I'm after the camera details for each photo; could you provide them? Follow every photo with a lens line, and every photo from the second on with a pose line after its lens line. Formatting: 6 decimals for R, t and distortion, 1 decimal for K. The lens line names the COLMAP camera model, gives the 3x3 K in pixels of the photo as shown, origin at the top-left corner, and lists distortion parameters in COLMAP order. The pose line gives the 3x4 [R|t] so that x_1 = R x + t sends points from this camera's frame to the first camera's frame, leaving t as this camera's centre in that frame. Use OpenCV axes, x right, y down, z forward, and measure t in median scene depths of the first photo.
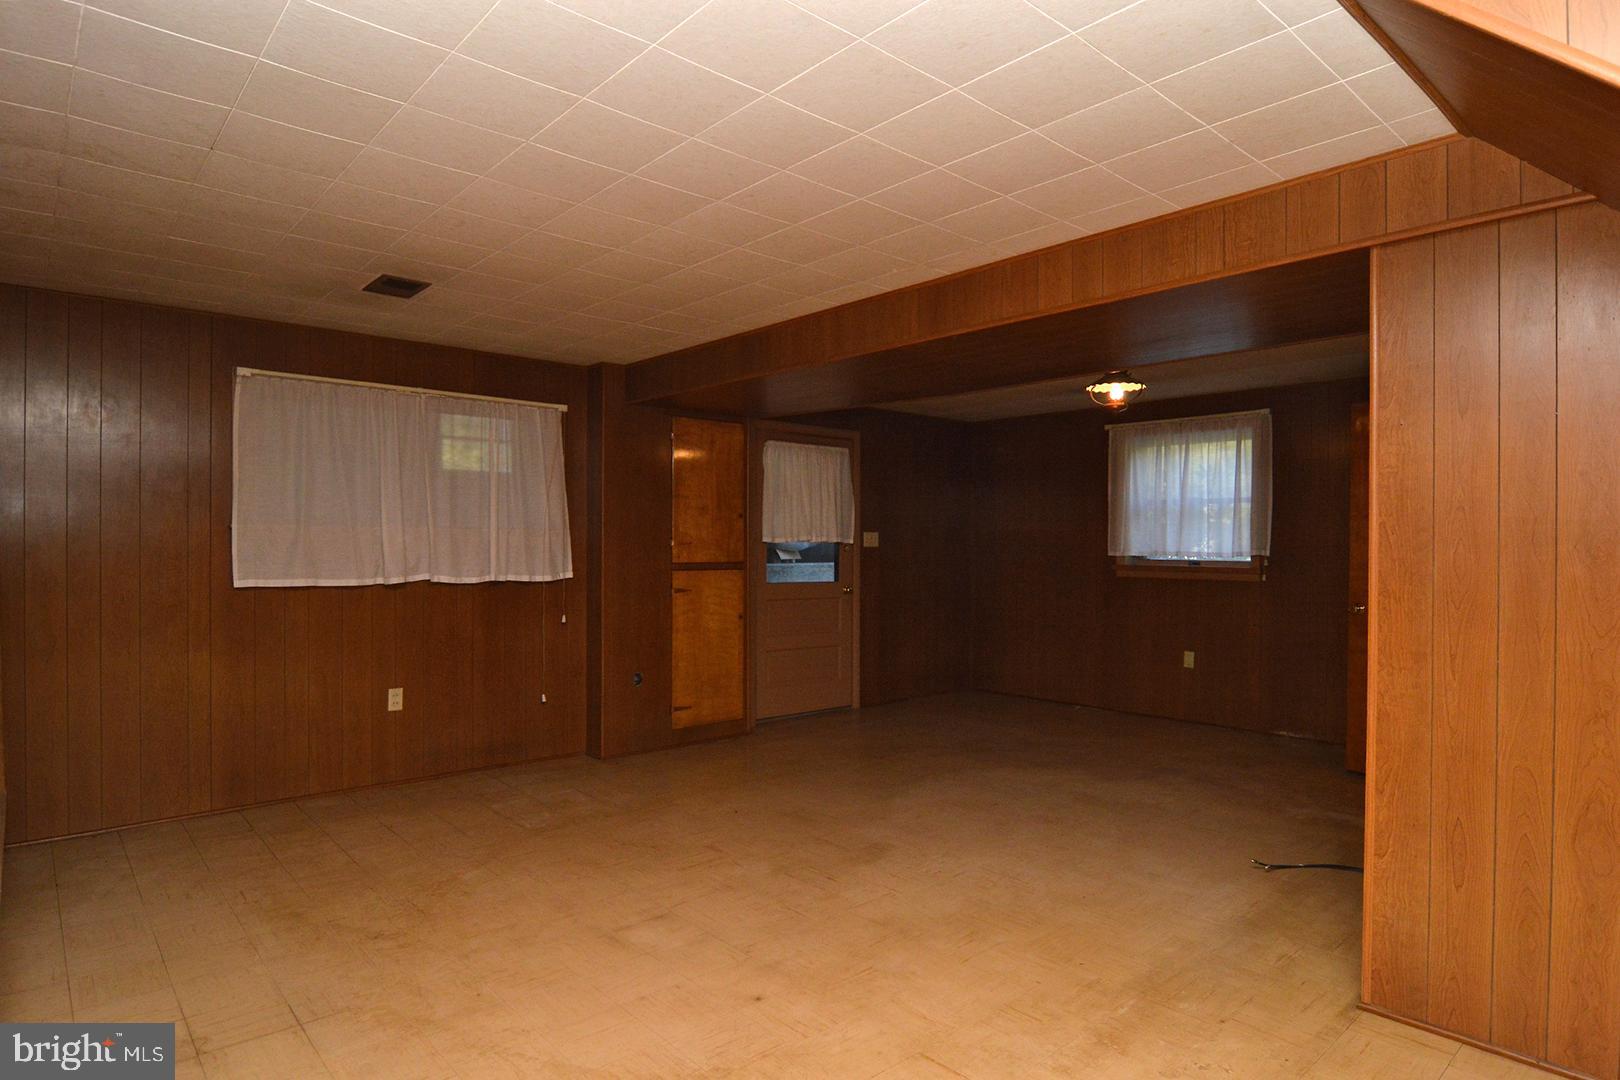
lens RADIAL K [[890.2, 0, 804.4], [0, 890.2, 545.2], [0, 0, 1]] dist [-0.003431, -0.011777]
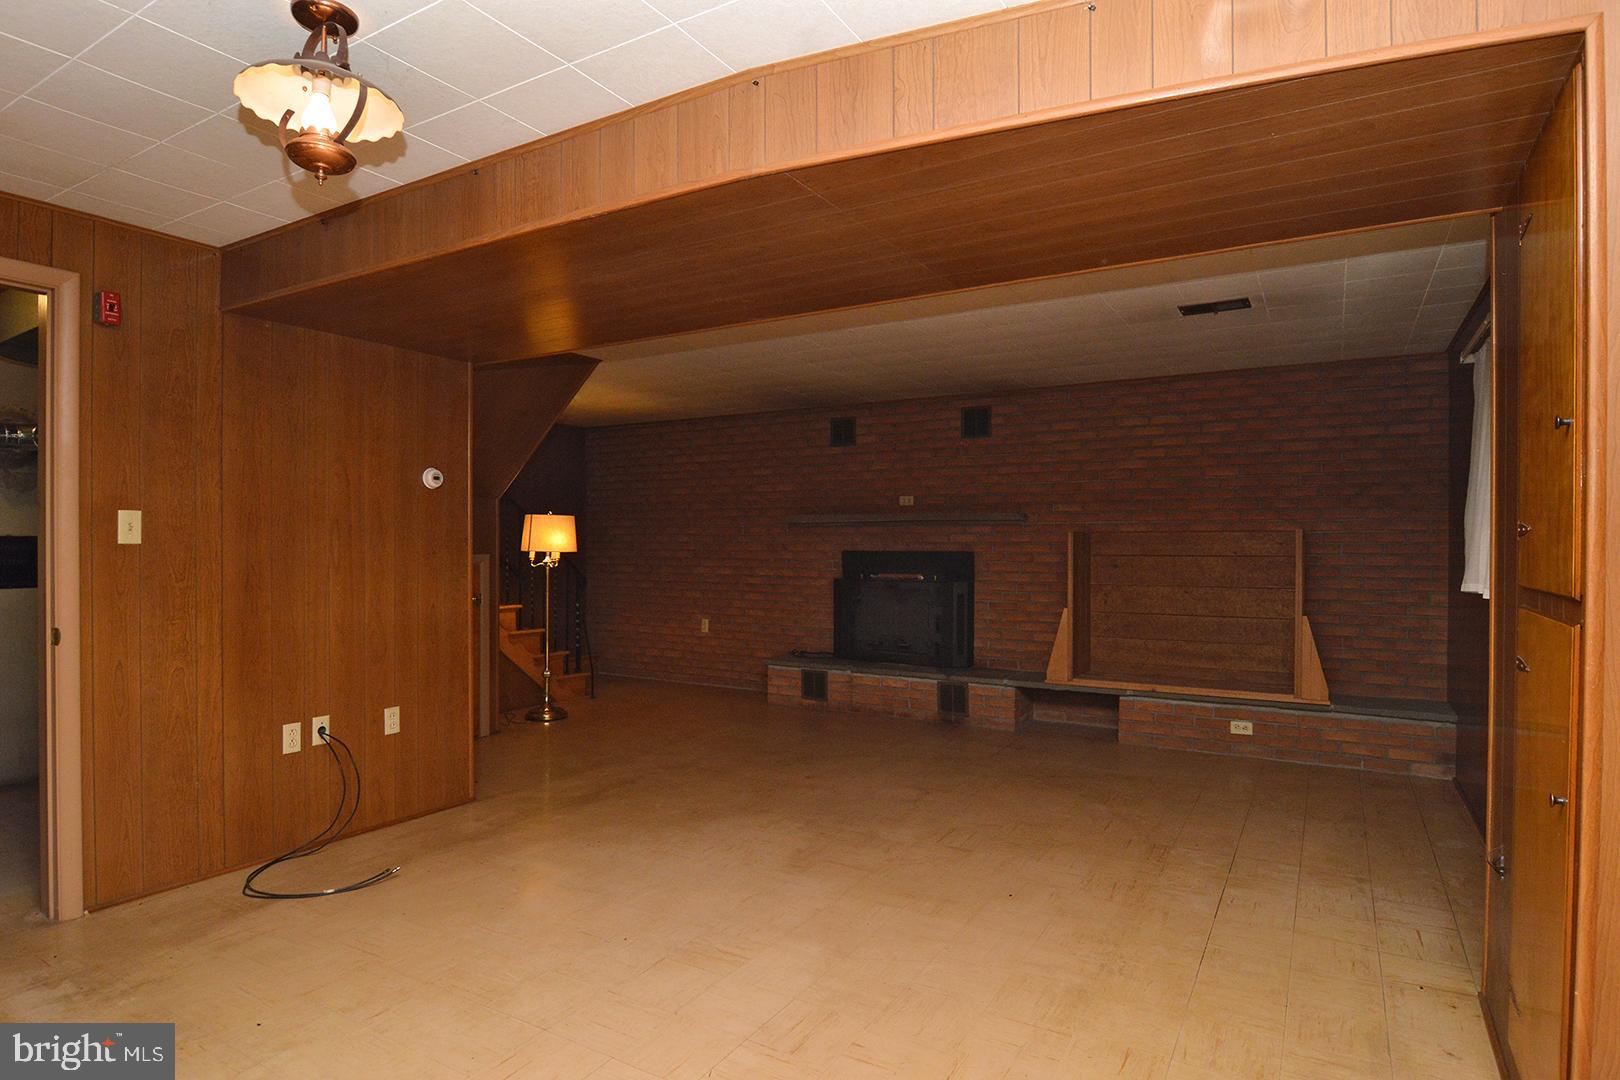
lens RADIAL K [[890.2, 0, 804.4], [0, 890.2, 545.2], [0, 0, 1]] dist [-0.003431, -0.011777]
pose [[-0.953259, -0.003930, -0.302130, 0.236323], [-0.006310, 0.999956, 0.006901, 0.002850], [0.302090, 0.008484, -0.953242, 1.257122]]
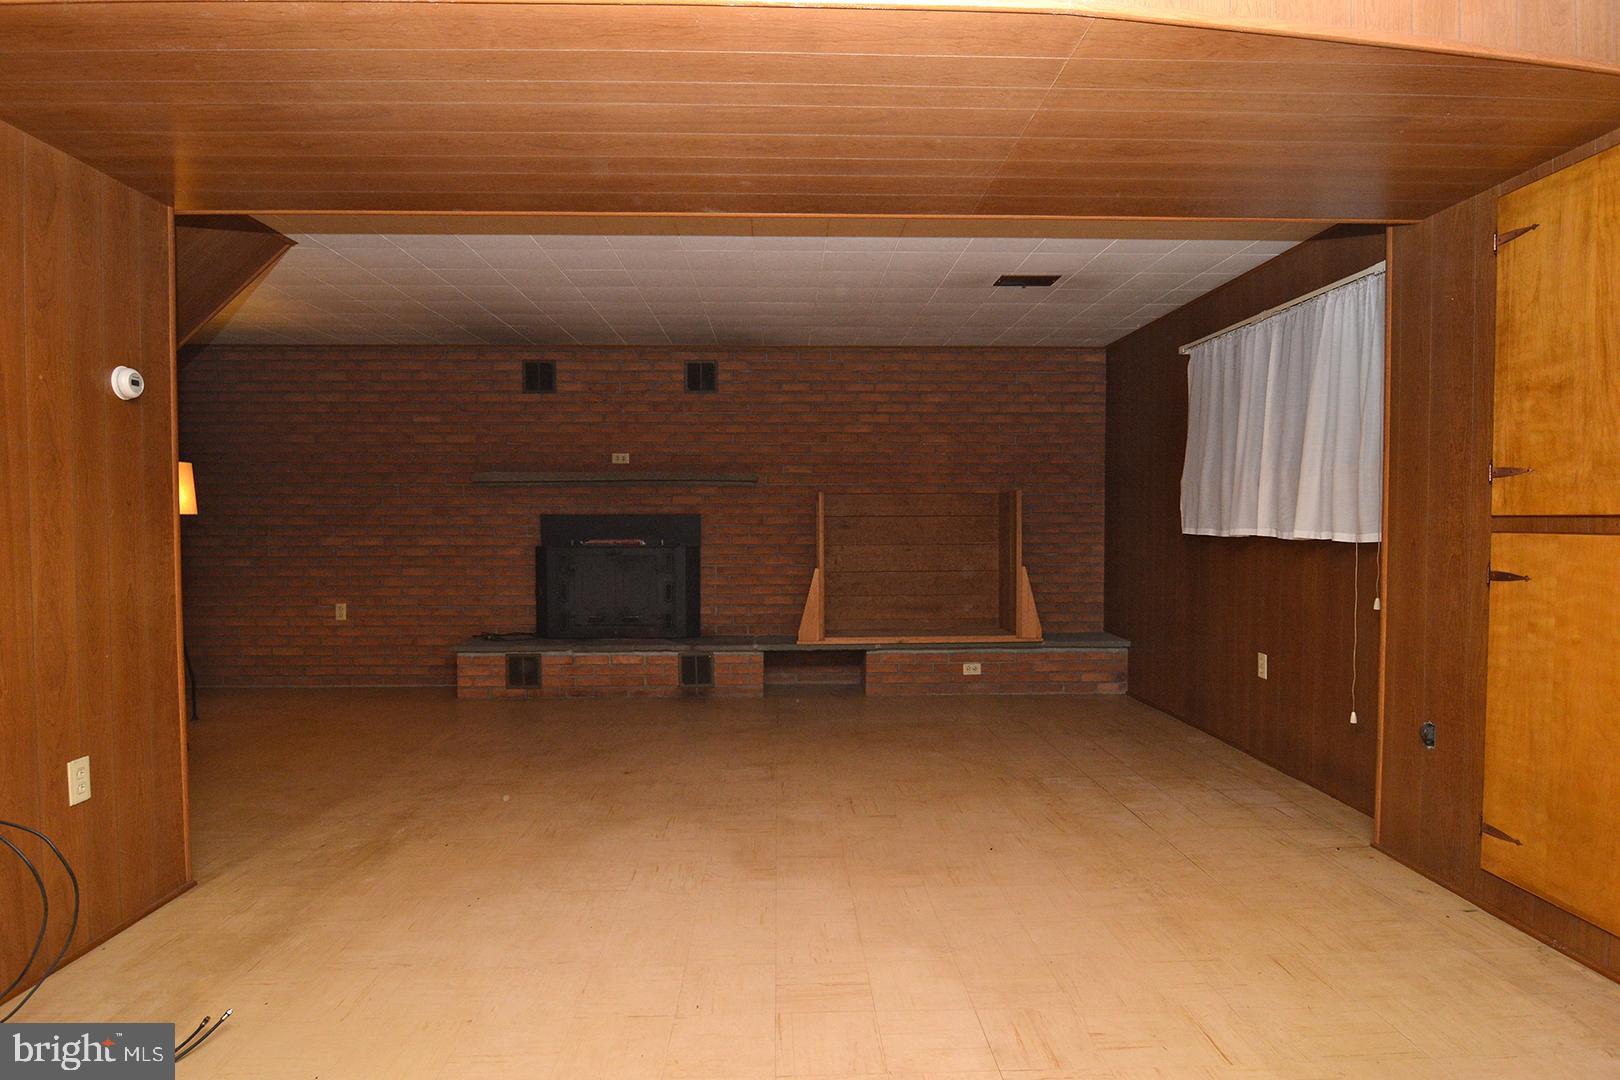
lens RADIAL K [[890.2, 0, 804.4], [0, 890.2, 545.2], [0, 0, 1]] dist [-0.003431, -0.011777]
pose [[-0.635482, 0.020432, -0.771845, 0.438306], [-0.003578, 0.999561, 0.029406, 0.023226], [0.772107, 0.021449, -0.635130, 1.017949]]
